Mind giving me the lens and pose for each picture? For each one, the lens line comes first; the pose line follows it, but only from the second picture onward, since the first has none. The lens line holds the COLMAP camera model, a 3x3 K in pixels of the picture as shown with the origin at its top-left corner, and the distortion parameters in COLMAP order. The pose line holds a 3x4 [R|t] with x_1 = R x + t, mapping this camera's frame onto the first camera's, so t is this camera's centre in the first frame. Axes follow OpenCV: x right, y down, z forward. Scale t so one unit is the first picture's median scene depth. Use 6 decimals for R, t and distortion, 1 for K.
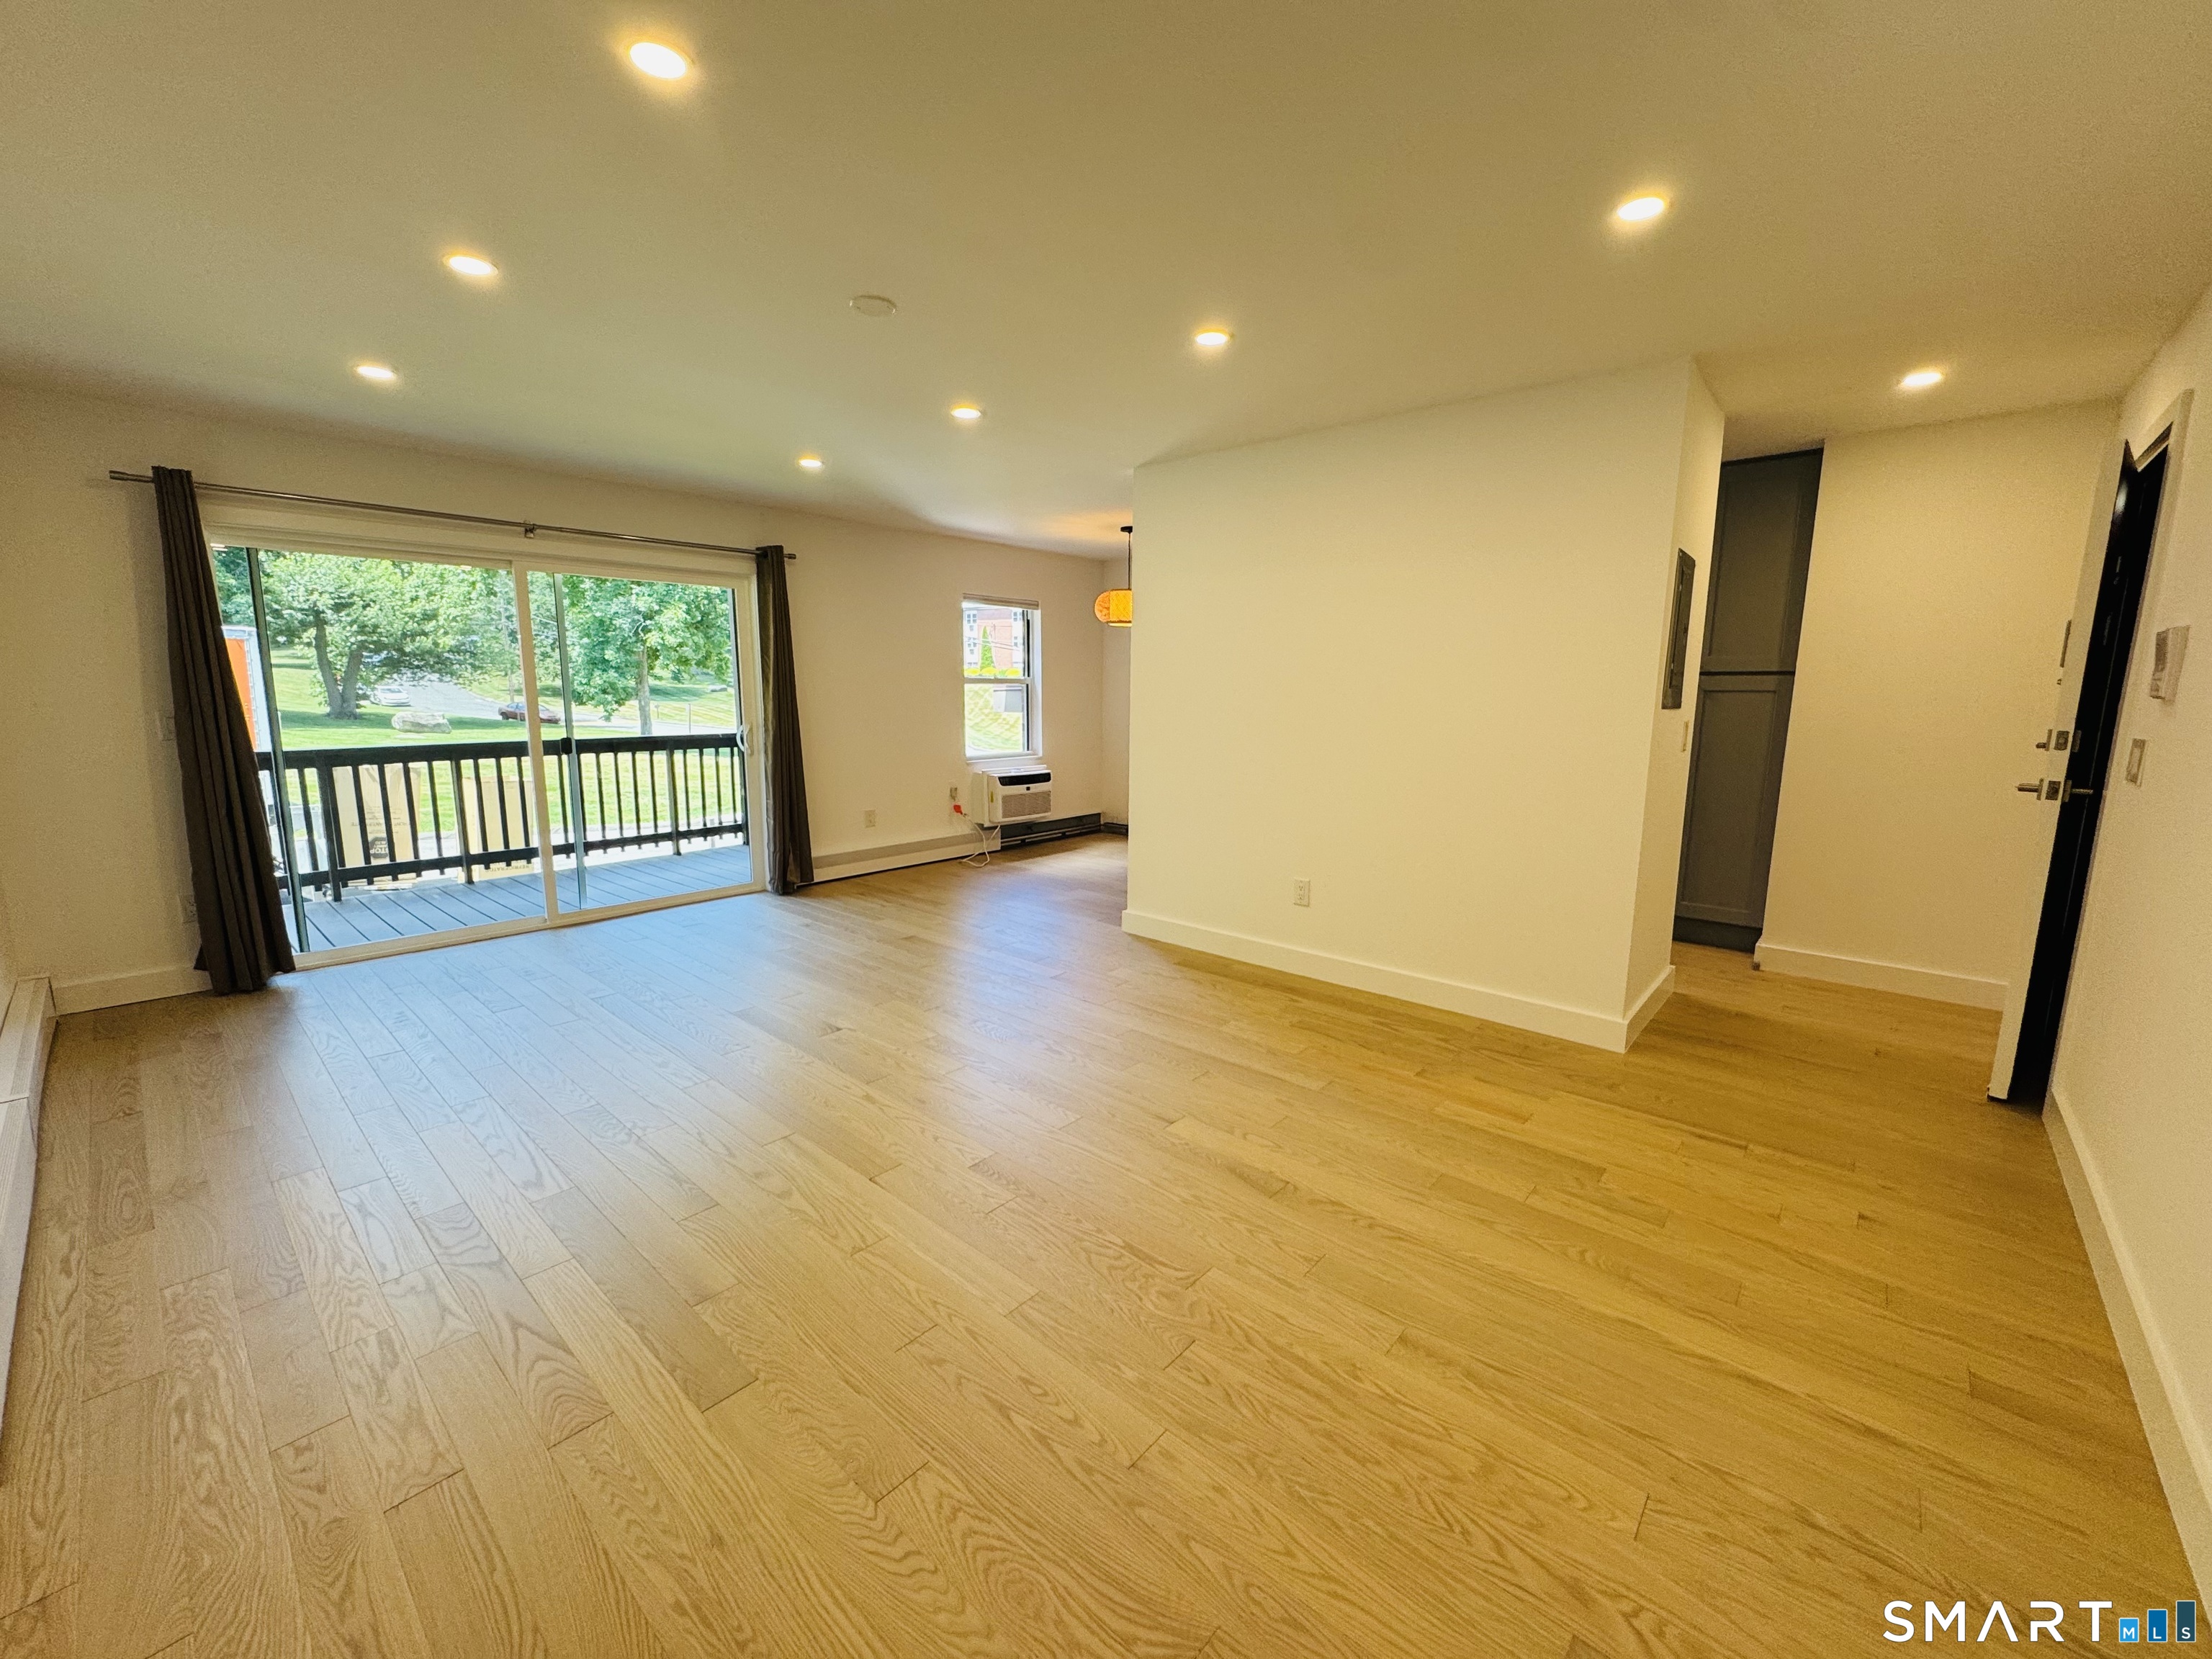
lens RADIAL K [[883.6, 0, 1105.6], [0, 883.6, 829.6], [0, 0, 1]] dist [-0.004902, 0.001318]
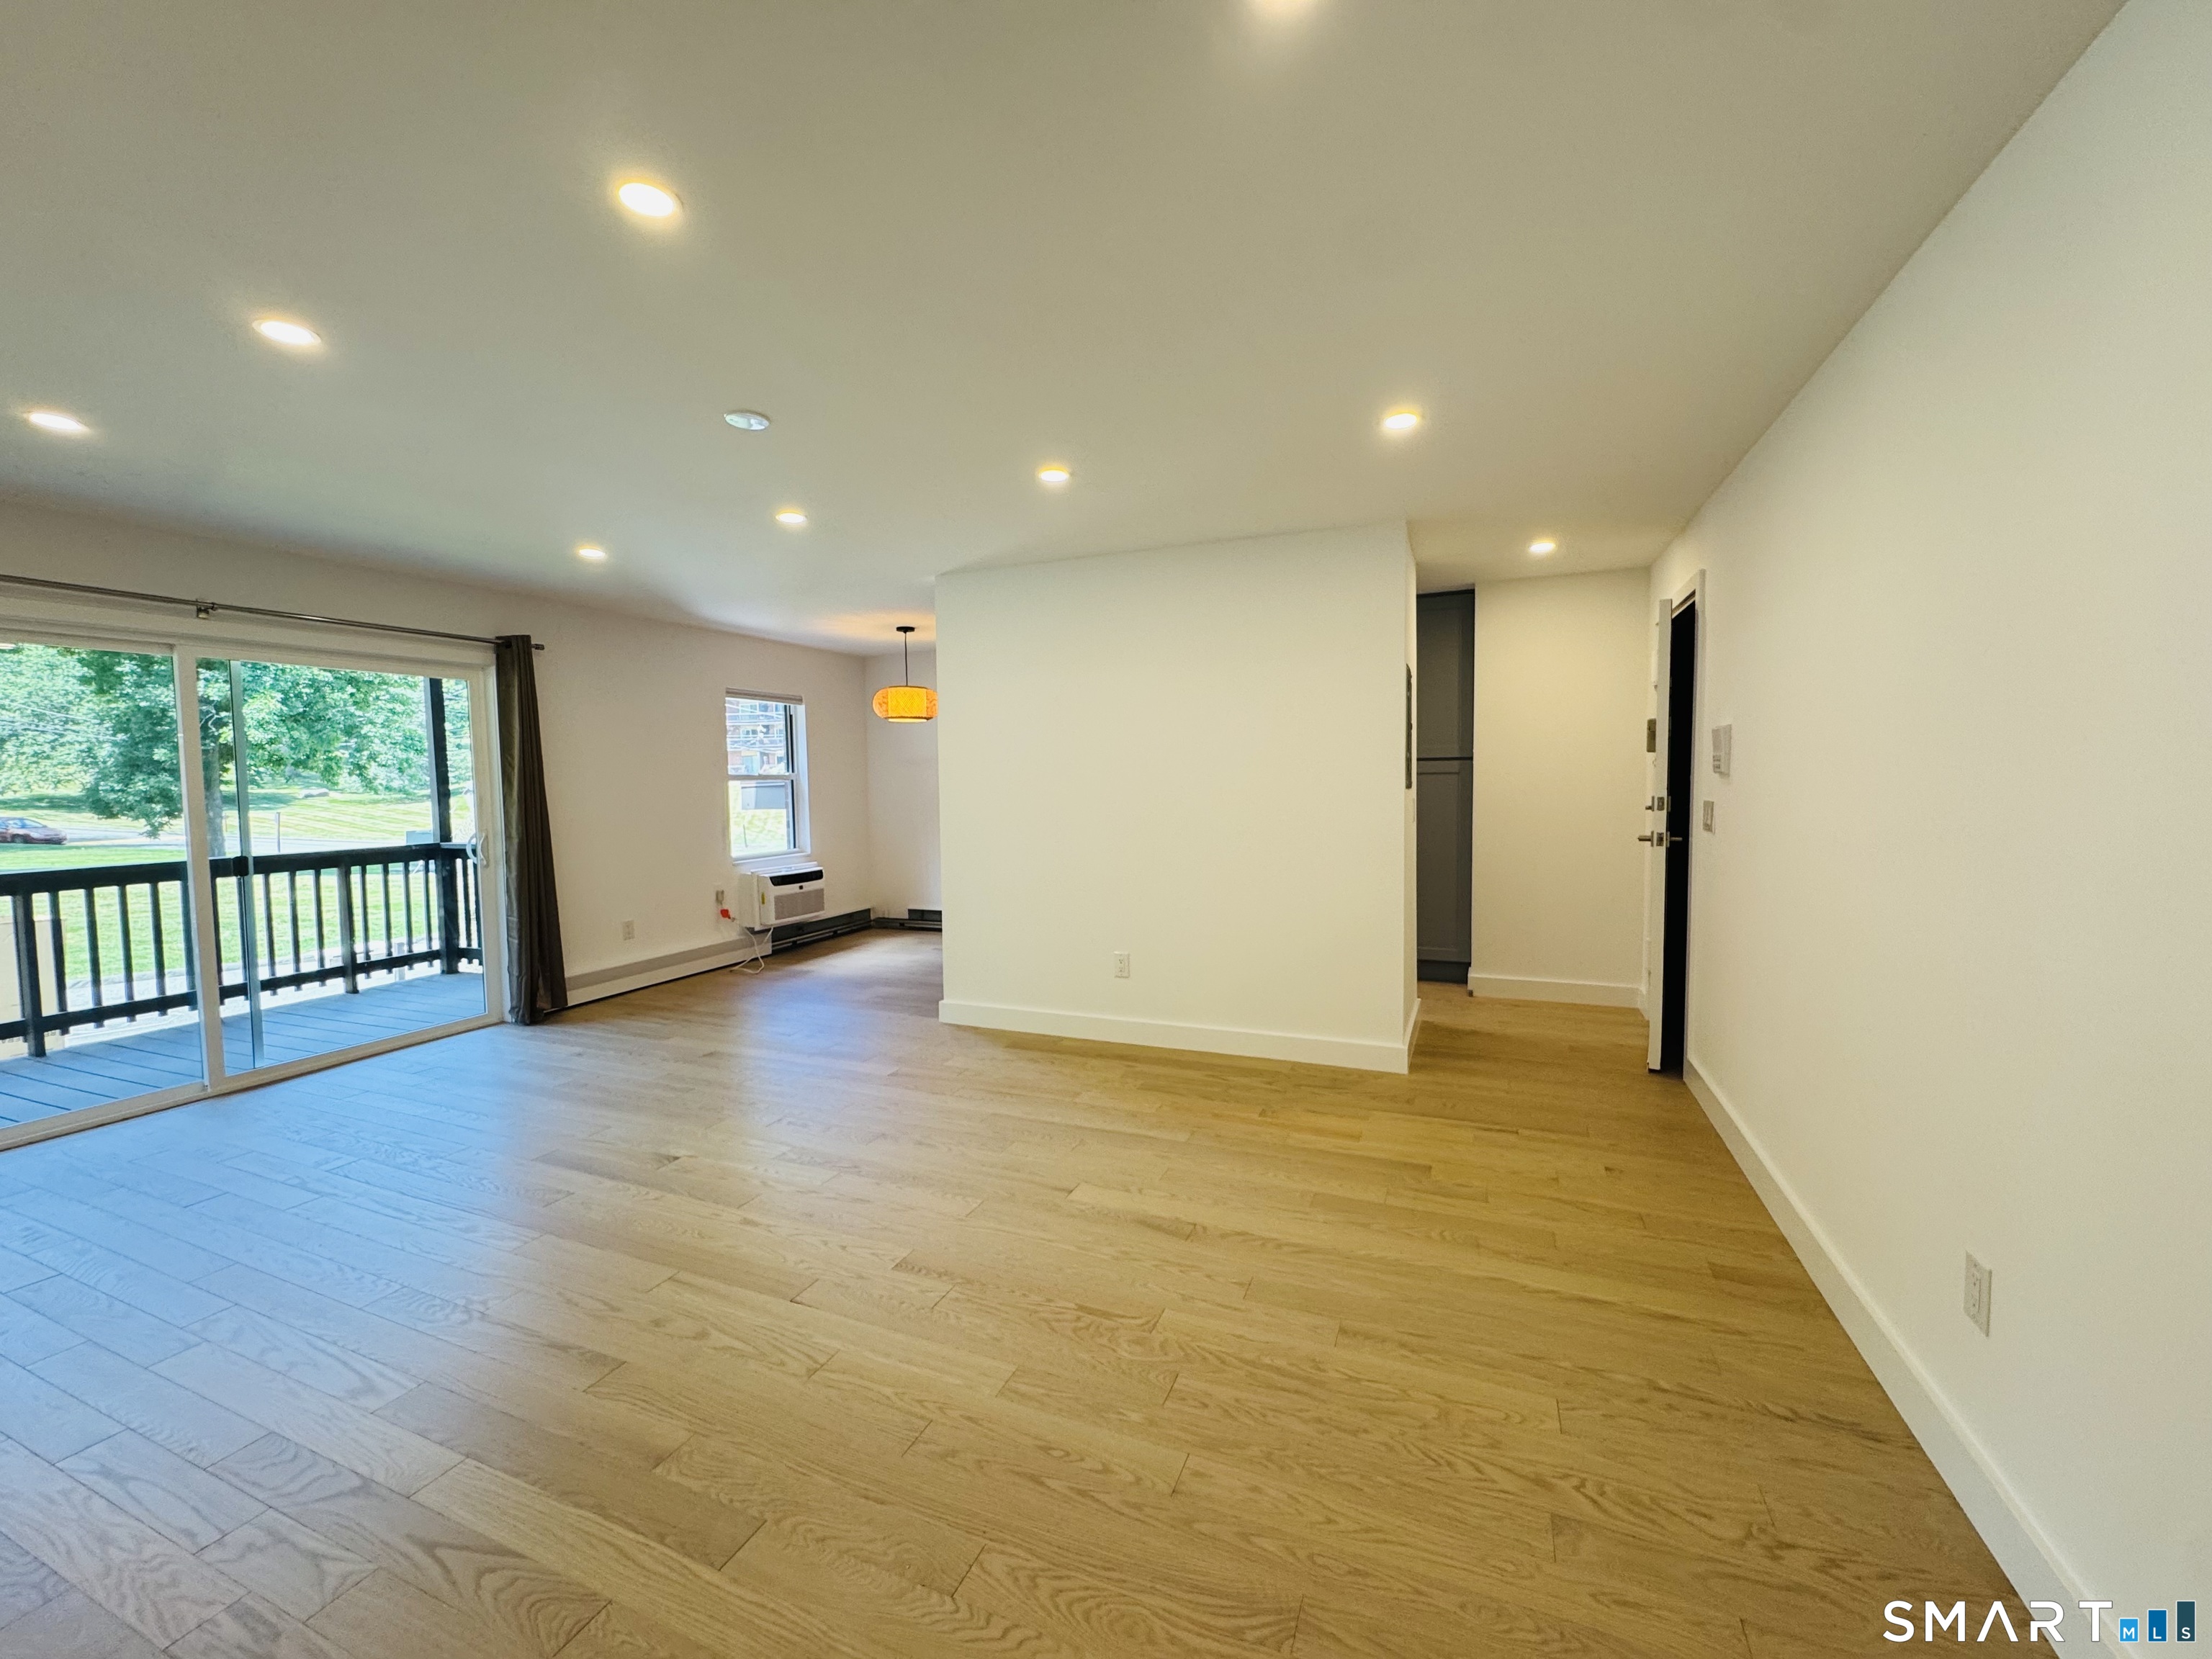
lens RADIAL K [[883.6, 0, 1106.0], [0, 883.6, 829.8], [0, 0, 1]] dist [-0.004902, 0.001318]
pose [[0.946677, -0.039411, 0.319765, -0.199010], [0.071508, 0.993438, -0.089262, 0.002463], [-0.314148, 0.107368, 0.943283, -0.045377]]
